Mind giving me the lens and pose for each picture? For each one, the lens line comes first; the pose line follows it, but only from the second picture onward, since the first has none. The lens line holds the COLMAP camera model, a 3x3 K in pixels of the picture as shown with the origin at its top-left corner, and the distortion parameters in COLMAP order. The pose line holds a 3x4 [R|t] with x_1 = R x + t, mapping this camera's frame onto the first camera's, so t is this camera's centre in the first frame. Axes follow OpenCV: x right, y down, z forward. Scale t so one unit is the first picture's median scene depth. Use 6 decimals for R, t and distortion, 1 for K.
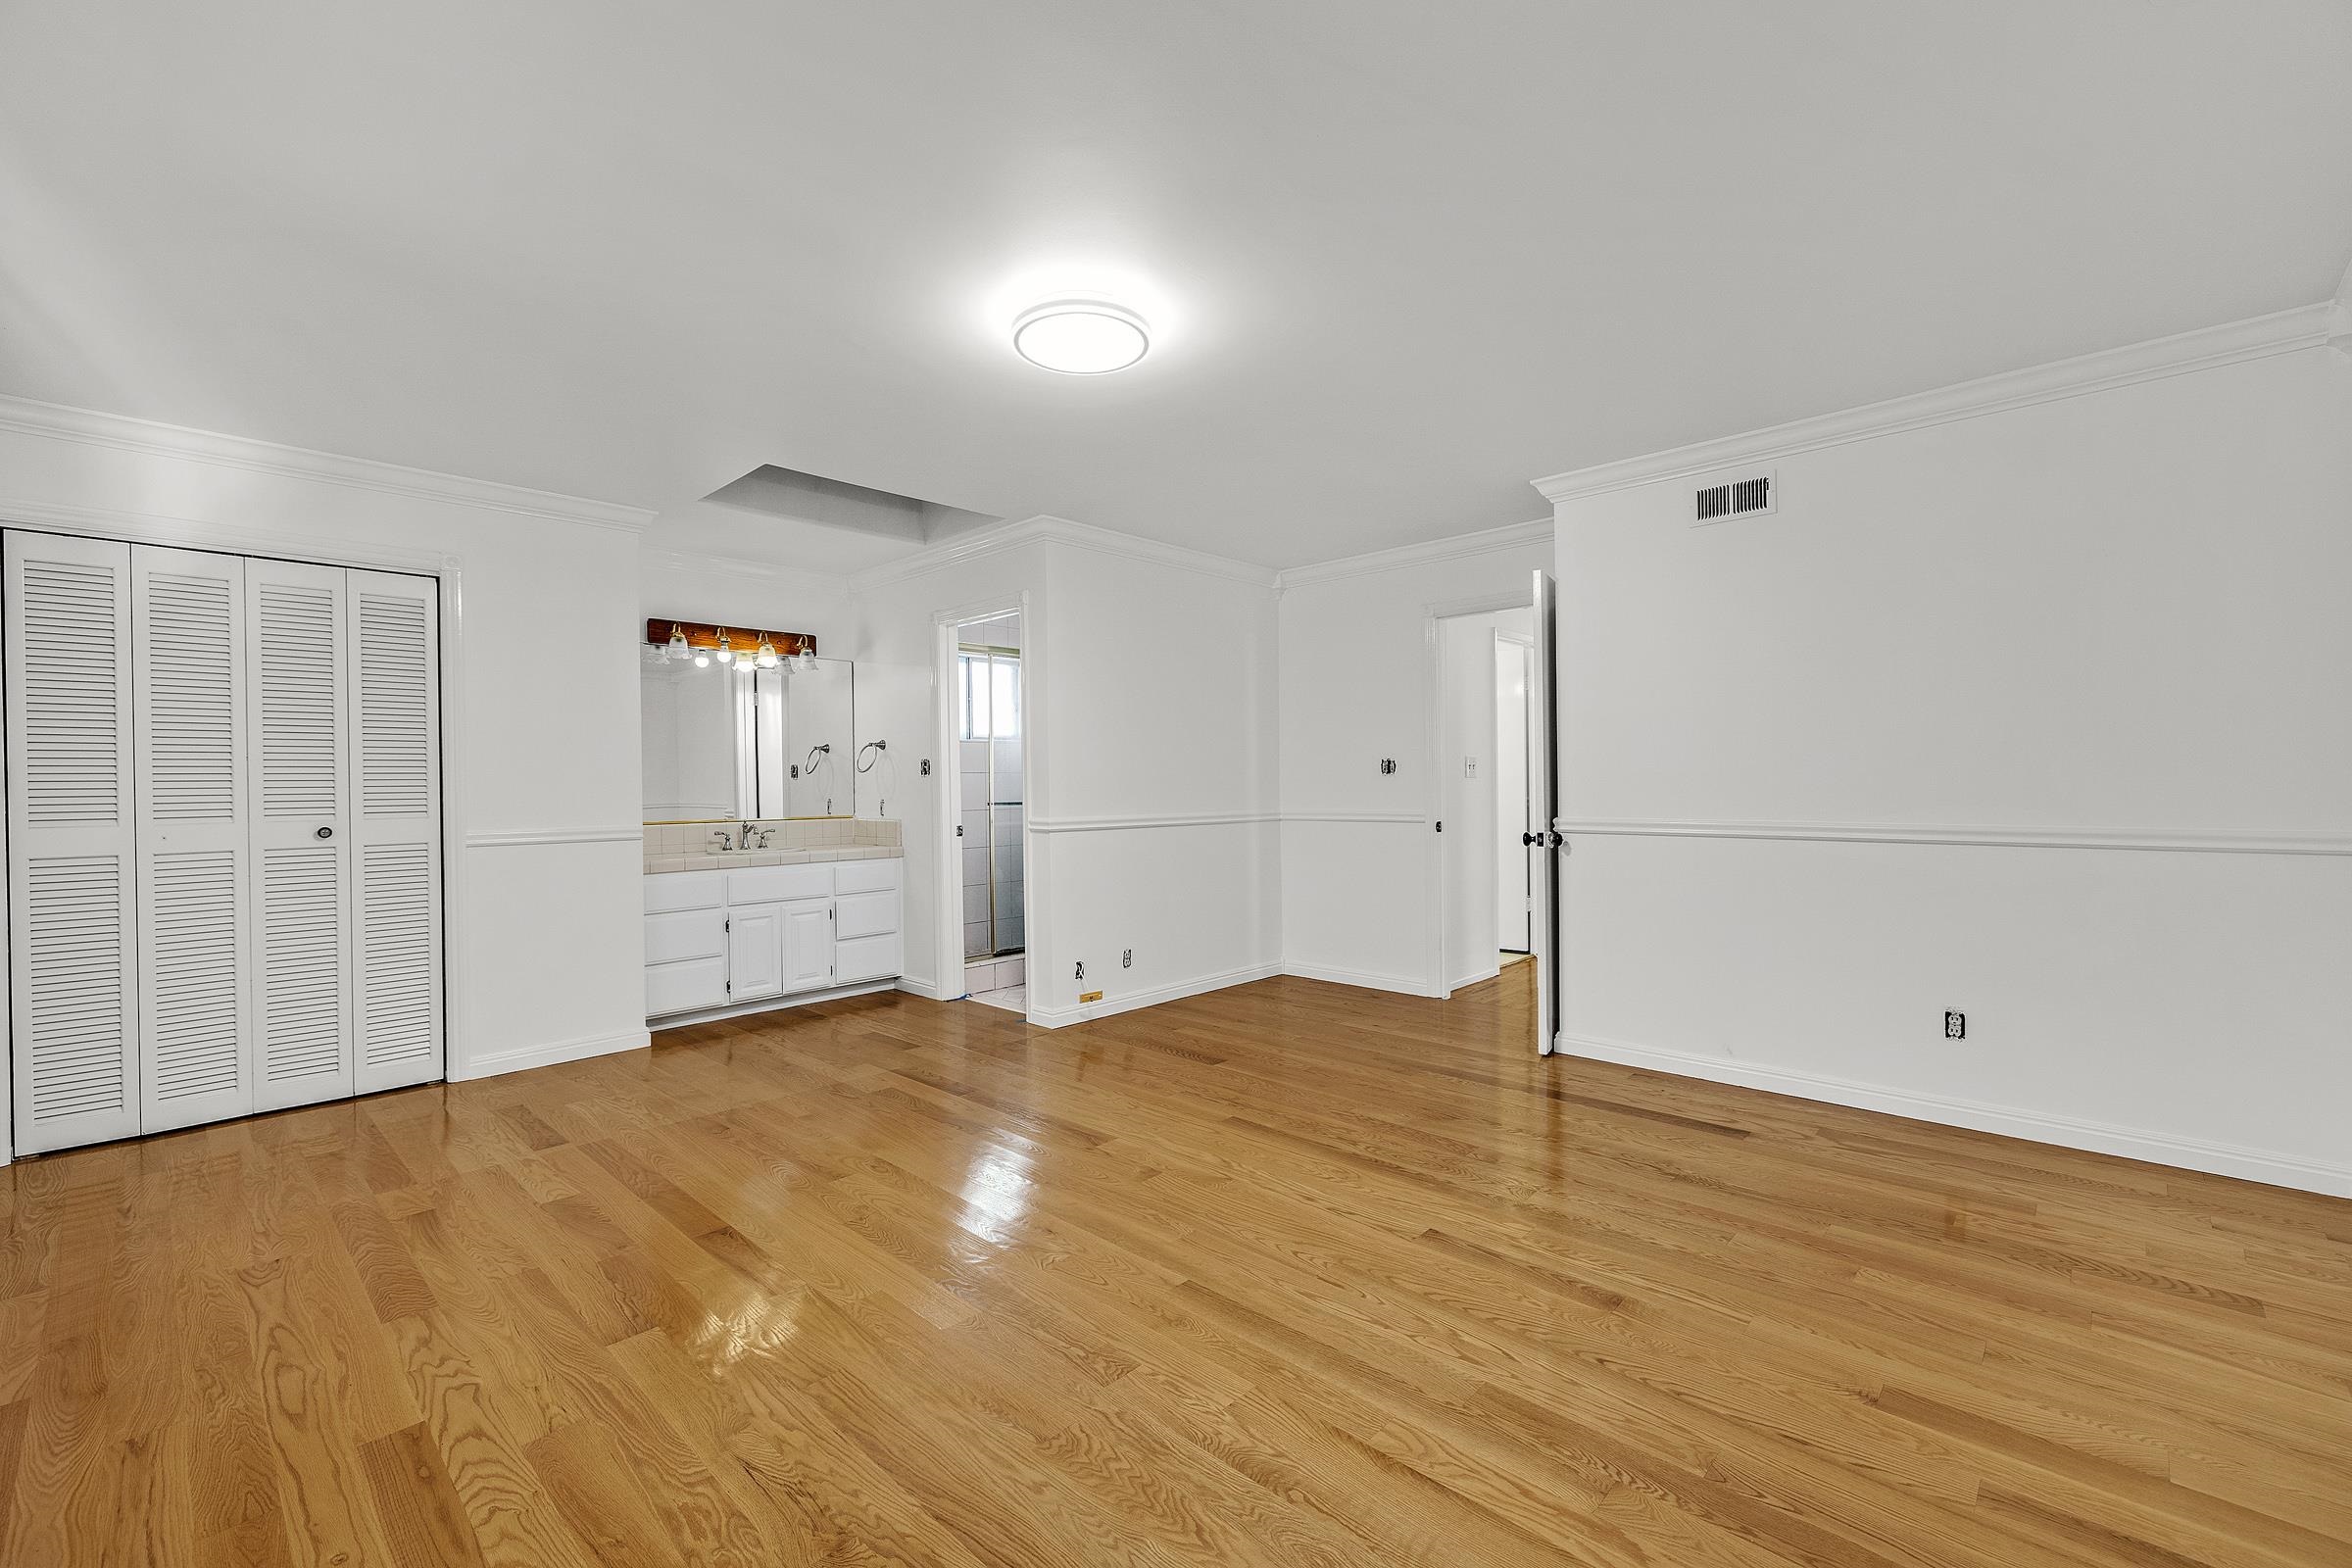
lens RADIAL K [[986.6, 0, 1181.5], [0, 986.6, 784.9], [0, 0, 1]] dist [-0.001460, 0.000084]
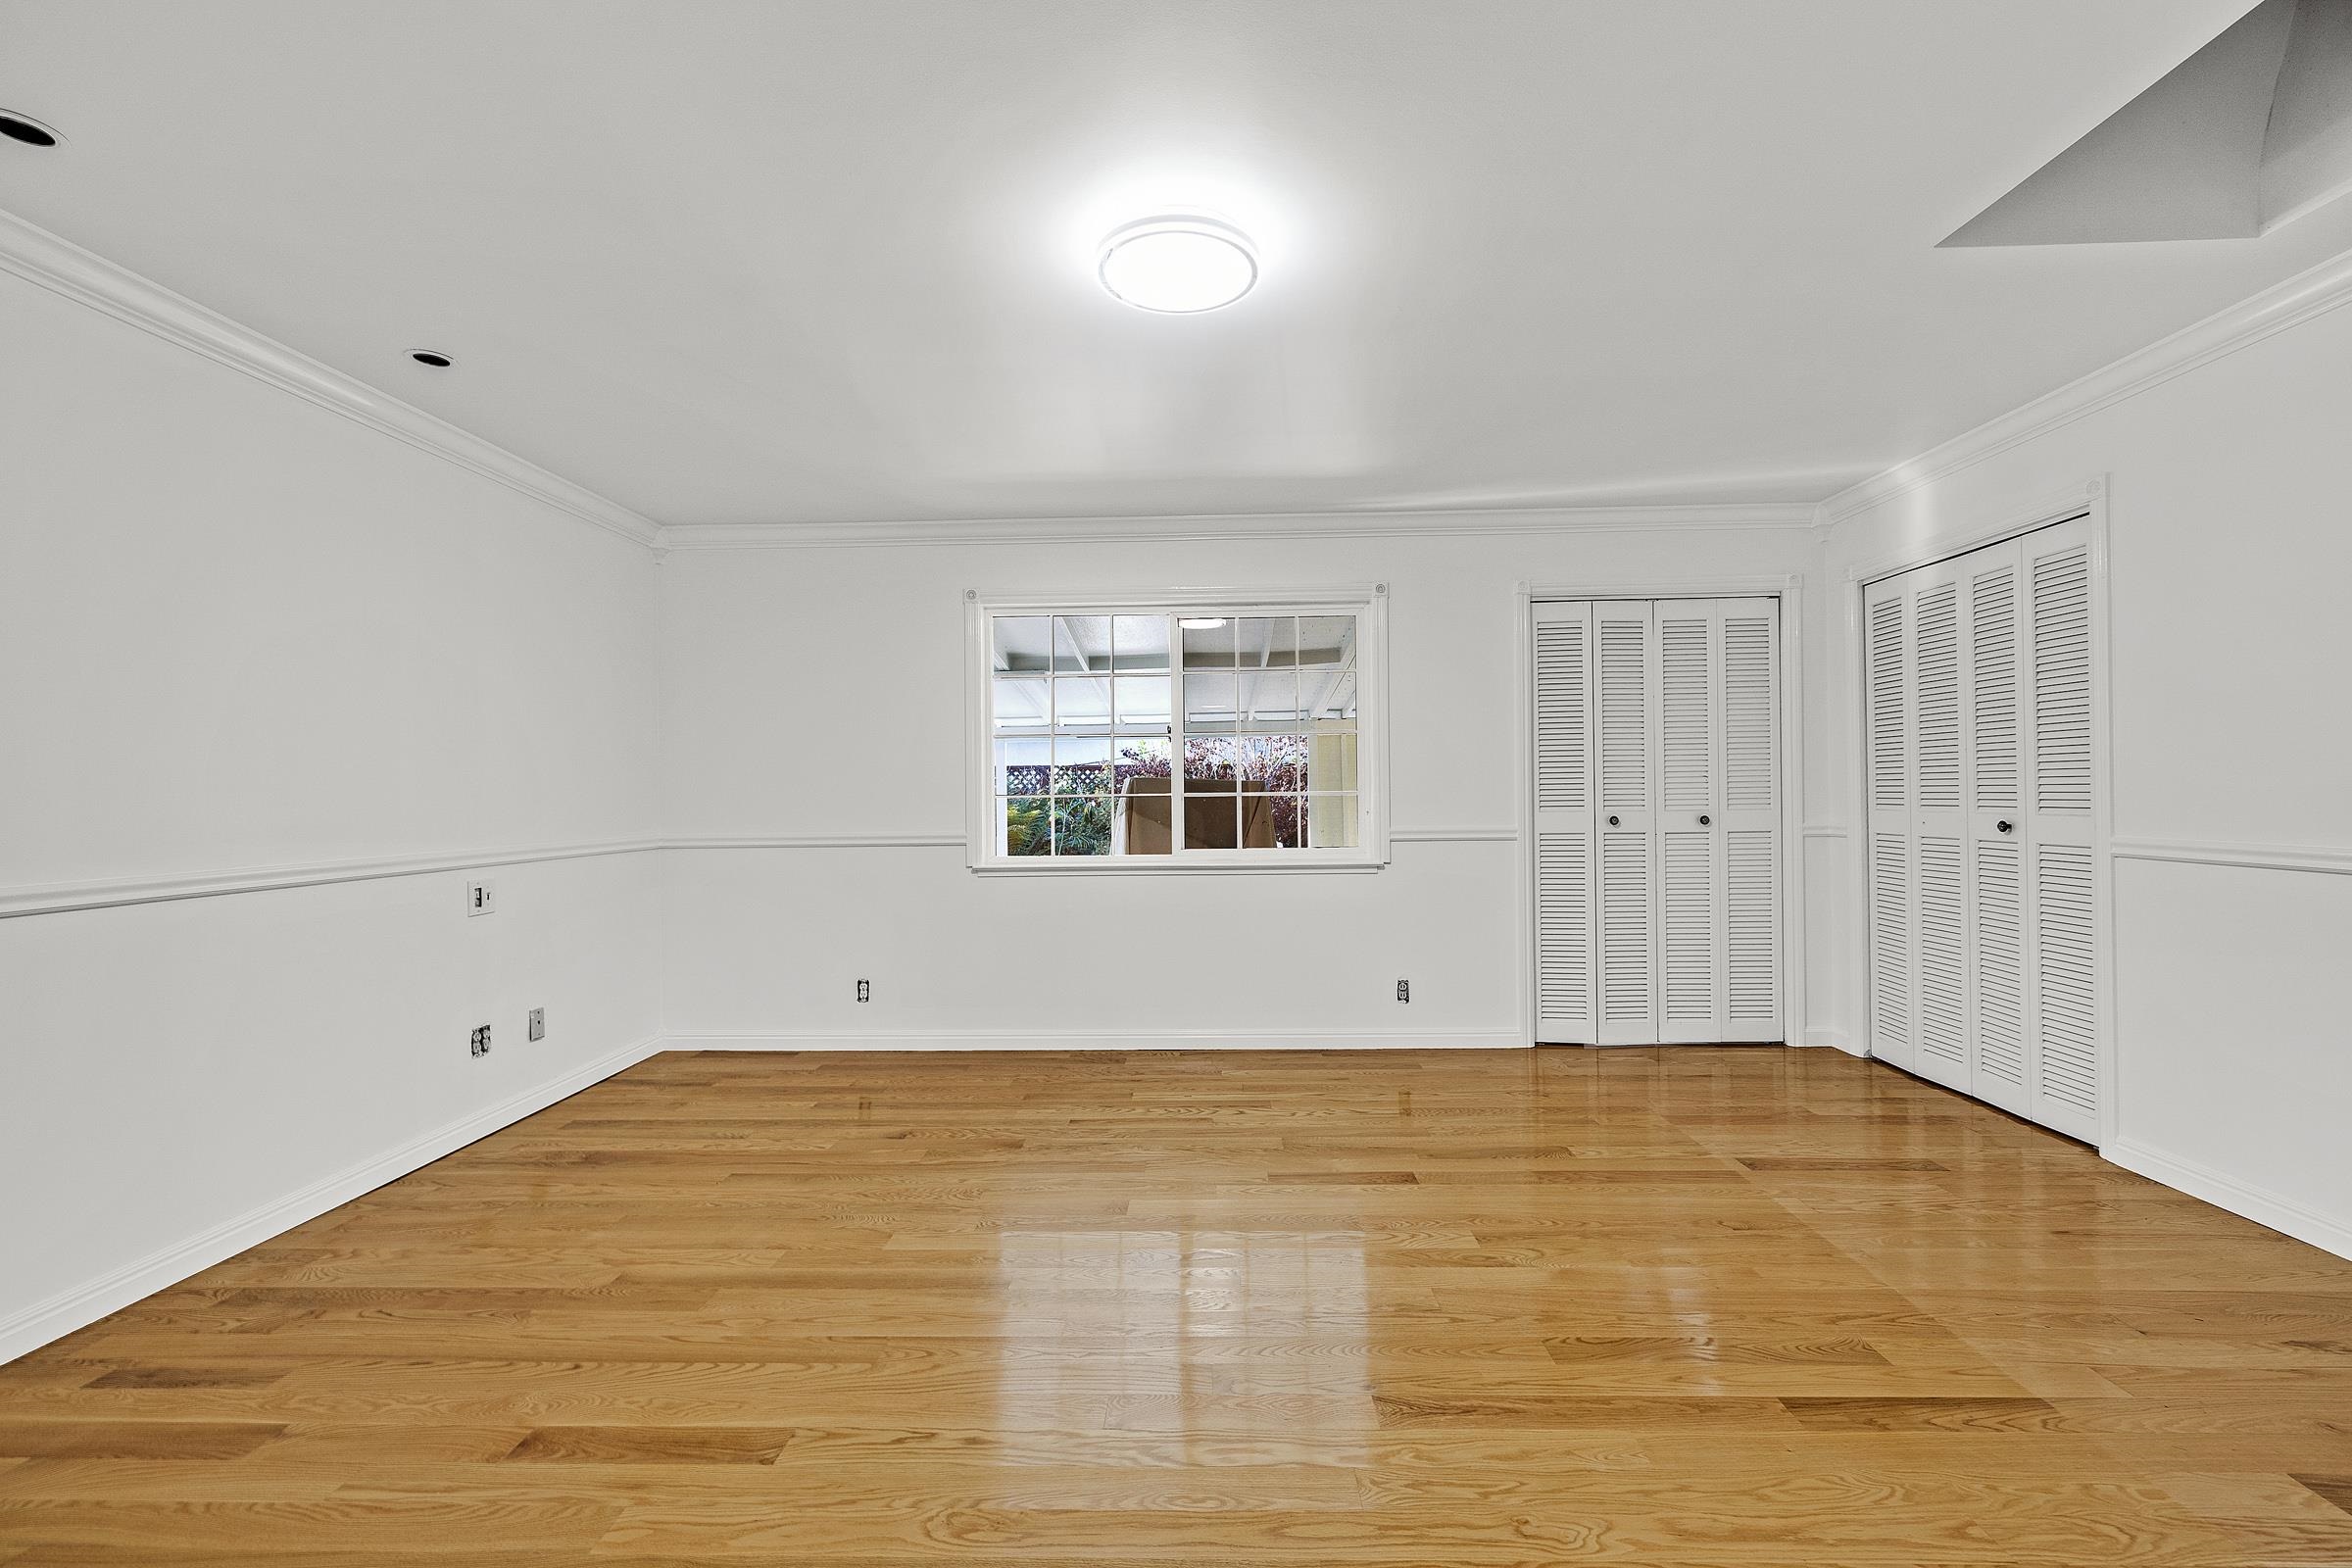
lens RADIAL K [[986.6, 0, 1183.5], [0, 986.6, 786.3], [0, 0, 1]] dist [-0.001460, 0.000084]
pose [[-0.743475, 0.018403, -0.668510, 0.425145], [0.018456, 0.999805, 0.006998, -0.013108], [0.668509, -0.007135, -0.743670, 1.480702]]
